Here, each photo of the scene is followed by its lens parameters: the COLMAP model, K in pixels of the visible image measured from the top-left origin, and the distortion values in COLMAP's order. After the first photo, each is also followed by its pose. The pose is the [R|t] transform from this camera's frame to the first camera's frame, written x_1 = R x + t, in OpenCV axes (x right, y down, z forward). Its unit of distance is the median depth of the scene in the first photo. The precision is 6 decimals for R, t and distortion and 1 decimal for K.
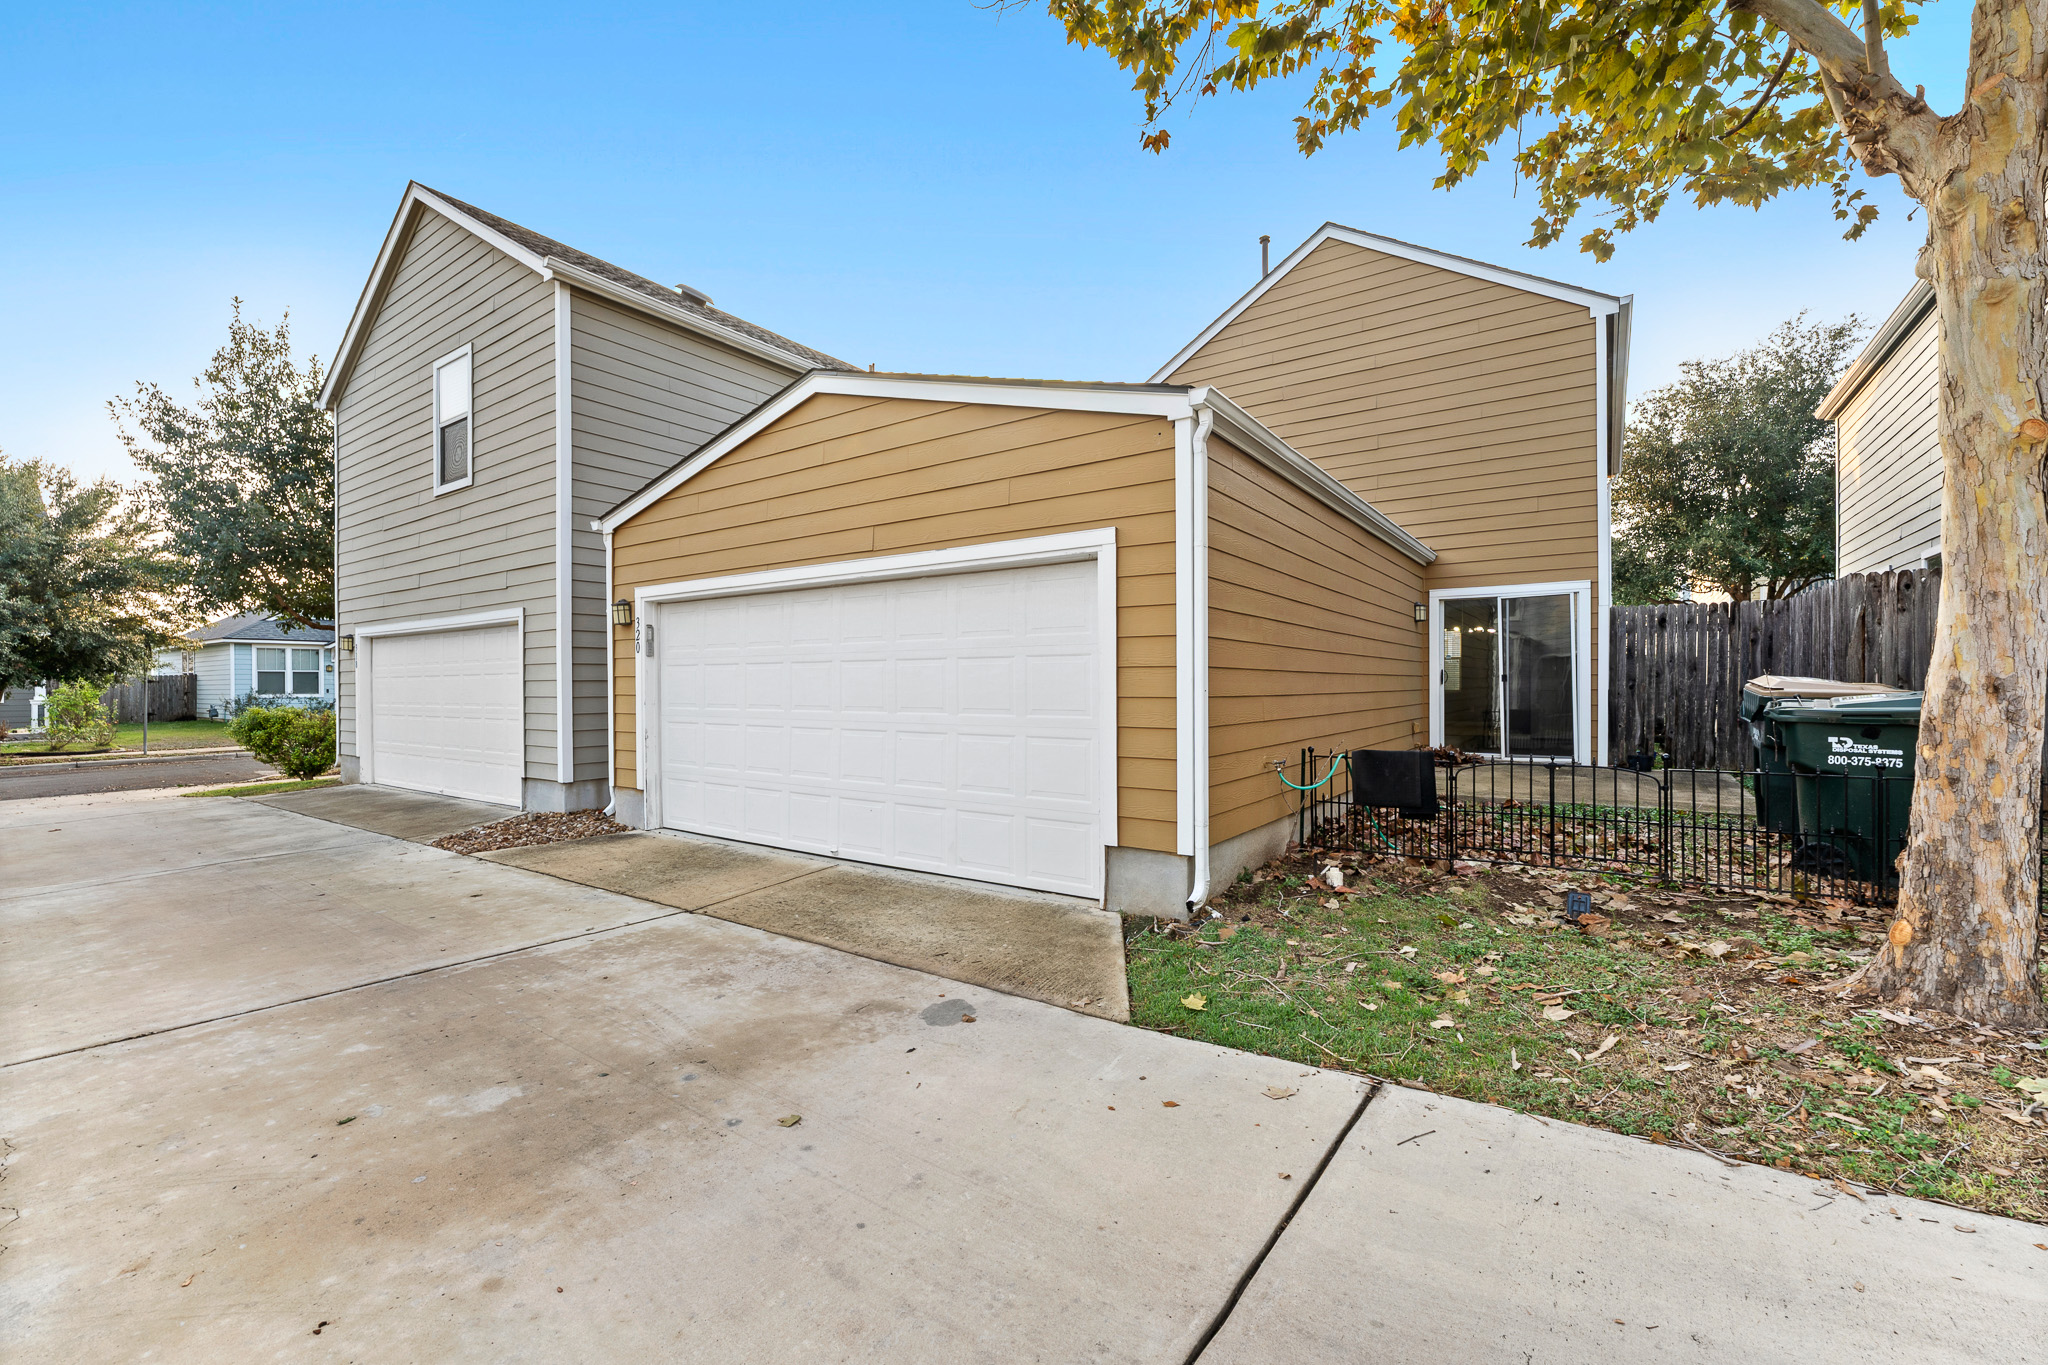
lens RADIAL K [[837.6, 0, 1022.1], [0, 837.6, 687.7], [0, 0, 1]] dist [-0.002986, -0.000044]
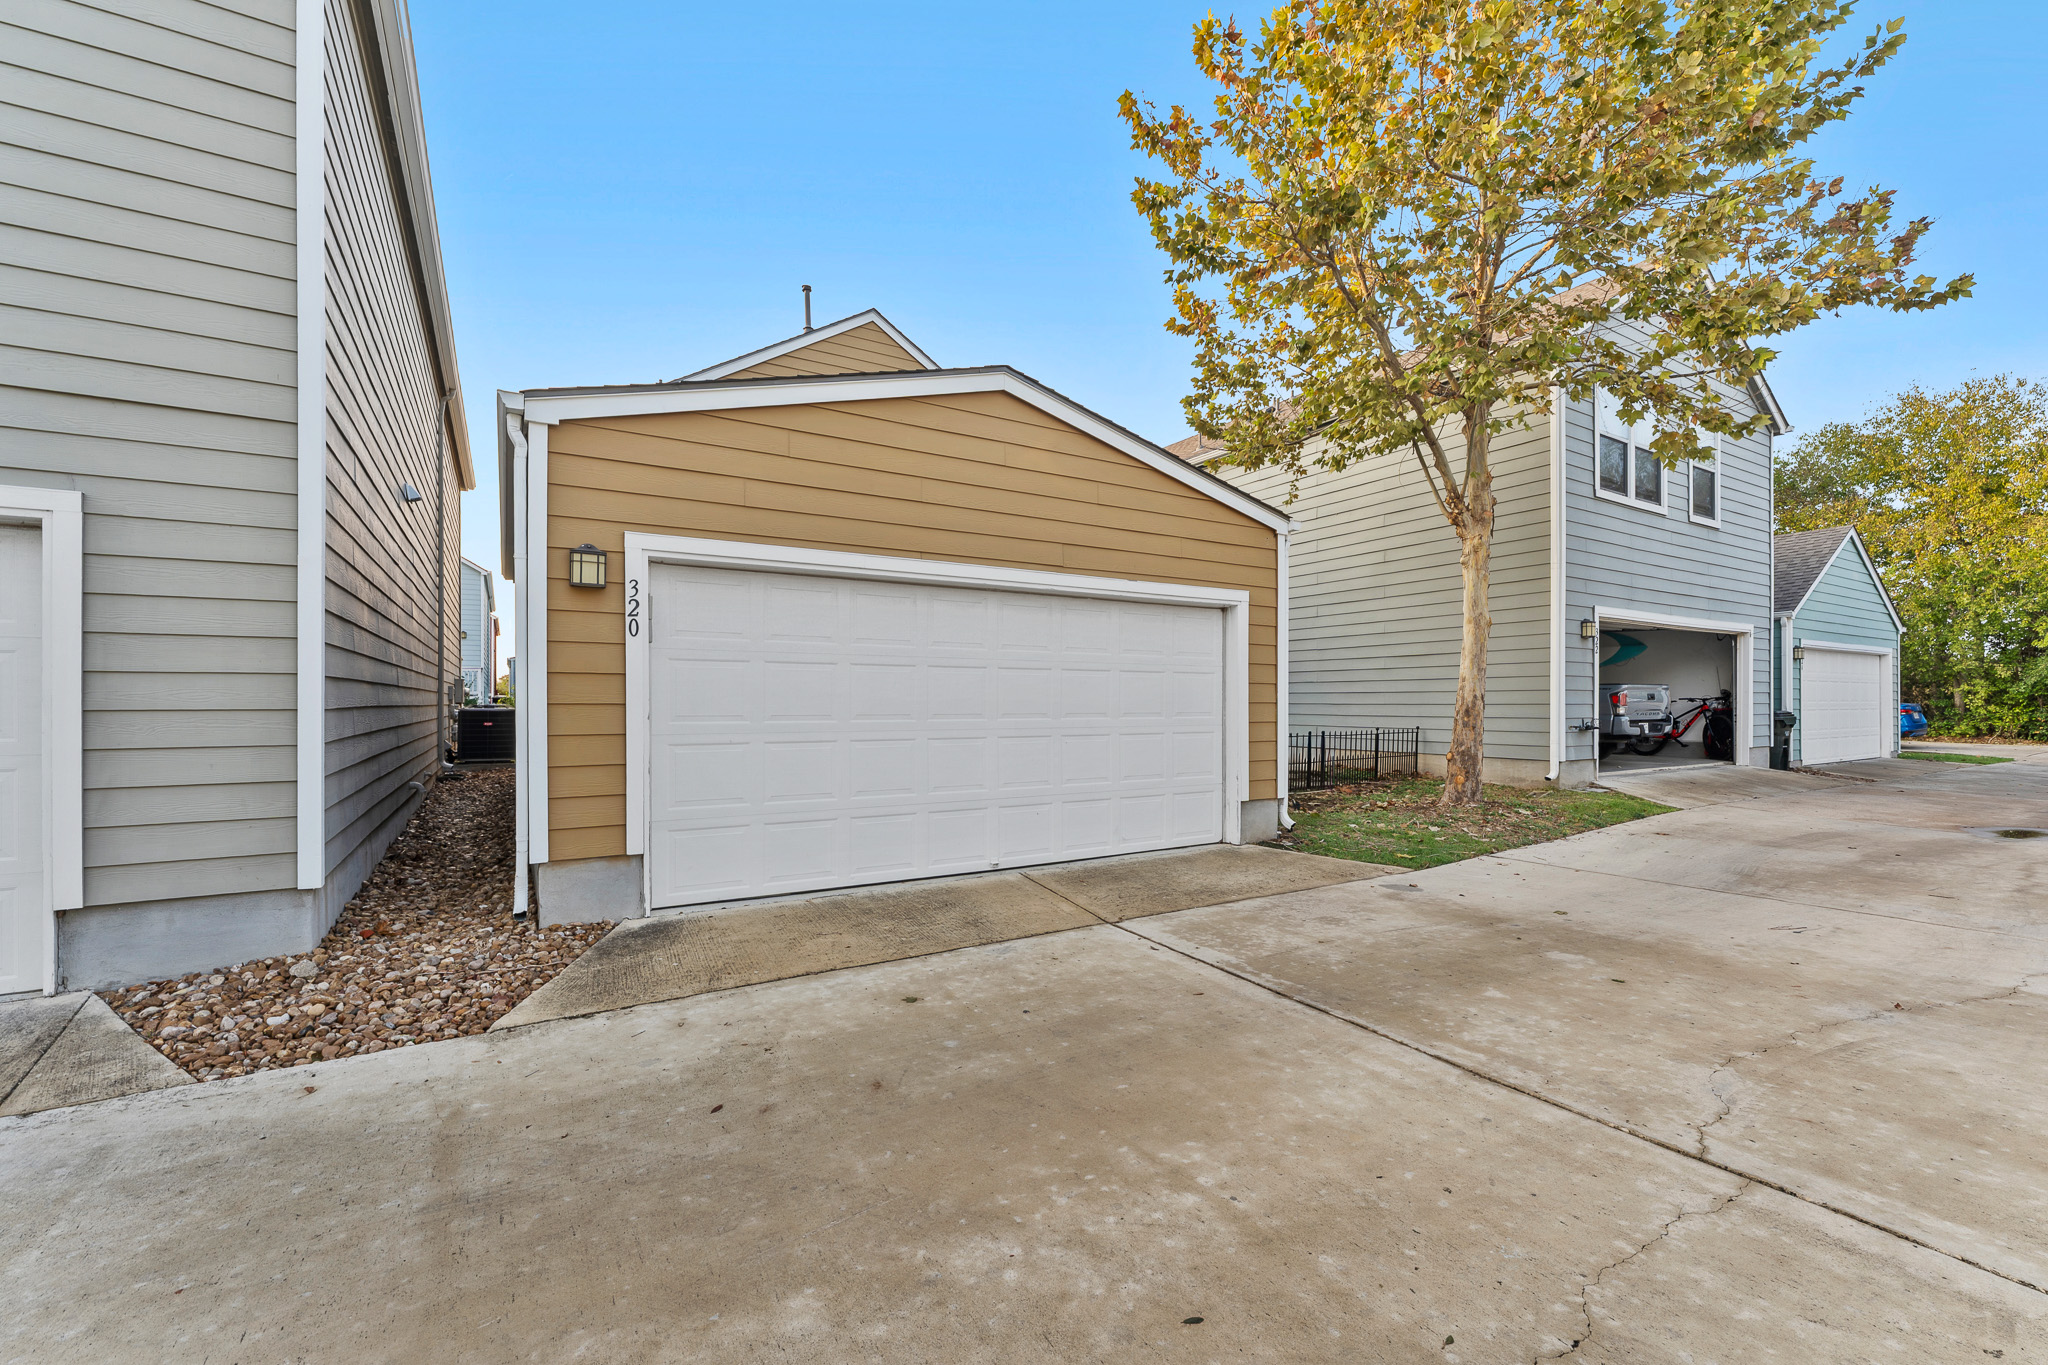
lens RADIAL K [[837.6, 0, 1019.5], [0, 837.6, 697.3], [0, 0, 1]] dist [-0.002986, -0.000044]
pose [[0.404870, 0.007959, 0.914340, -1.541892], [0.000402, 0.999960, -0.008883, 0.016208], [-0.914374, 0.003963, 0.404851, 0.811785]]
